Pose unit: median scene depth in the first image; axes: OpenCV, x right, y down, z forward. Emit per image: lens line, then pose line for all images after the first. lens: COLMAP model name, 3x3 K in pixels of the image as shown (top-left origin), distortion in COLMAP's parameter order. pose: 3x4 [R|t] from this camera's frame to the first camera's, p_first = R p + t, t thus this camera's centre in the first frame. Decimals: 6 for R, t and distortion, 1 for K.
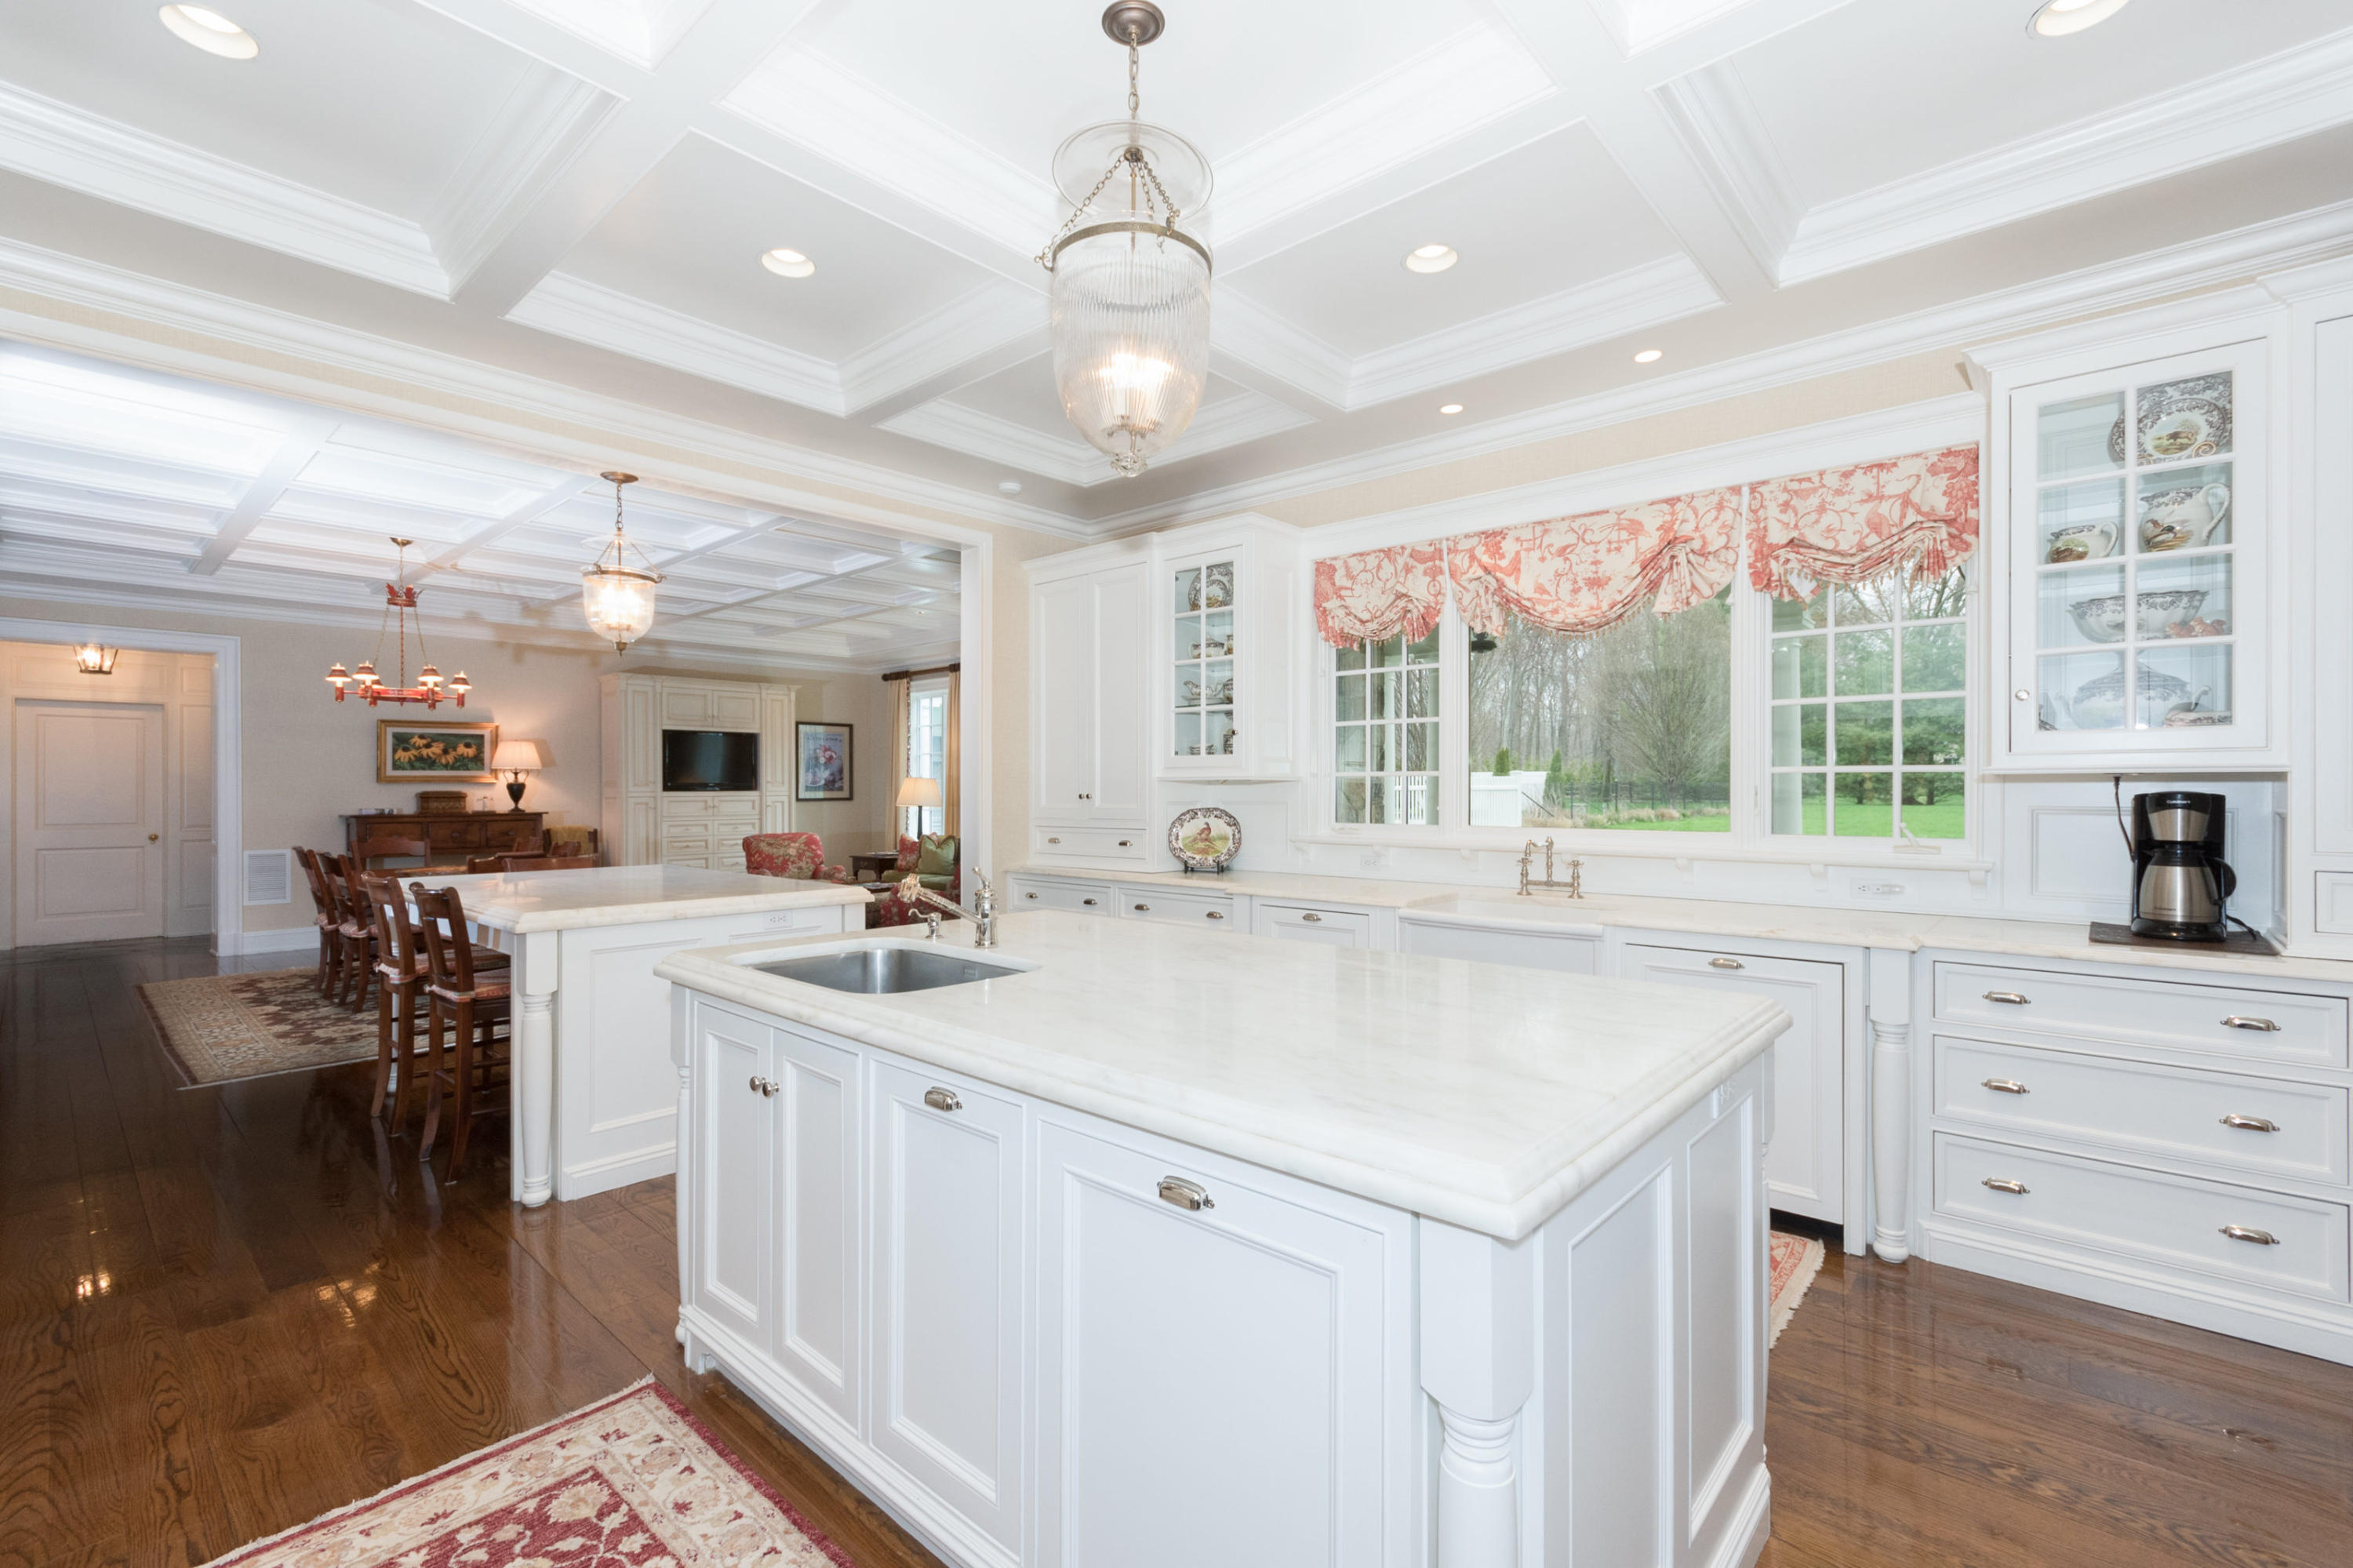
lens RADIAL K [[1024.2, 0, 1176.5], [0, 1024.2, 784.0], [0, 0, 1]] dist [0.002566, 0.000257]
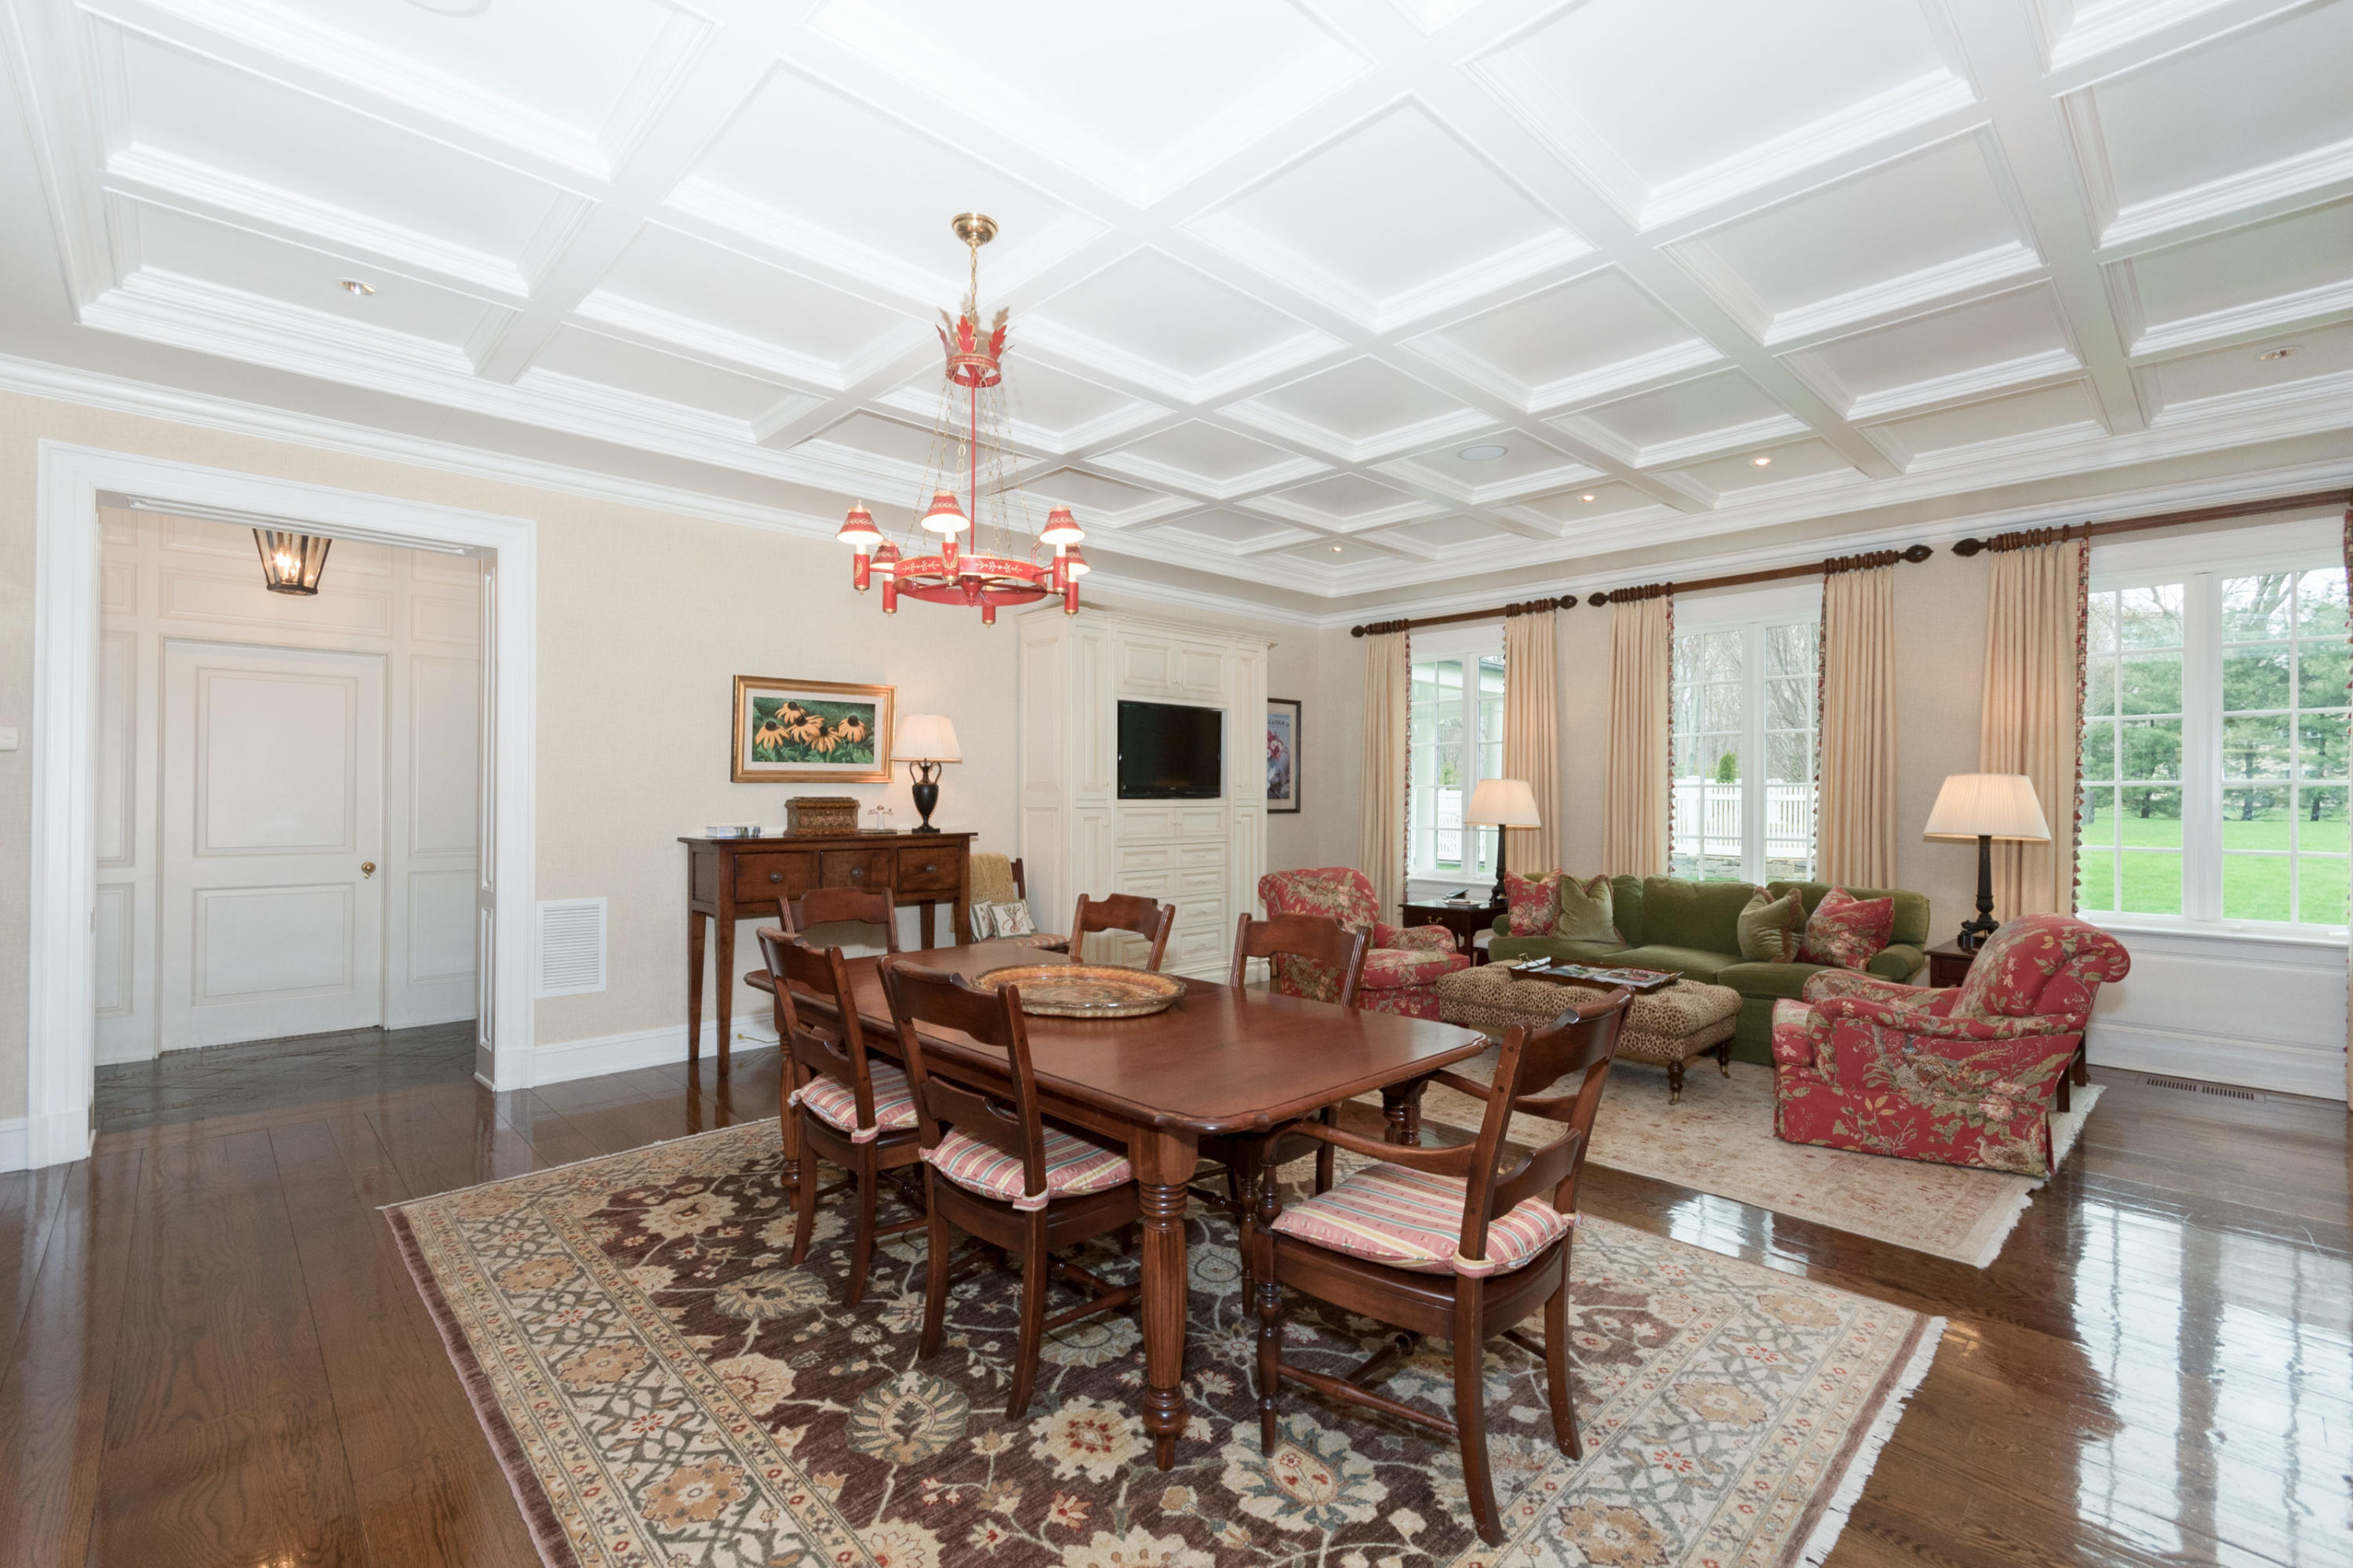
lens RADIAL K [[1024.2, 0, 1176.5], [0, 1024.2, 784.0], [0, 0, 1]] dist [0.002566, 0.000257]
pose [[0.997313, 0.007685, -0.072860, -0.463388], [-0.007933, 0.999964, -0.003119, -0.000492], [0.072834, 0.003689, 0.997337, 0.415741]]
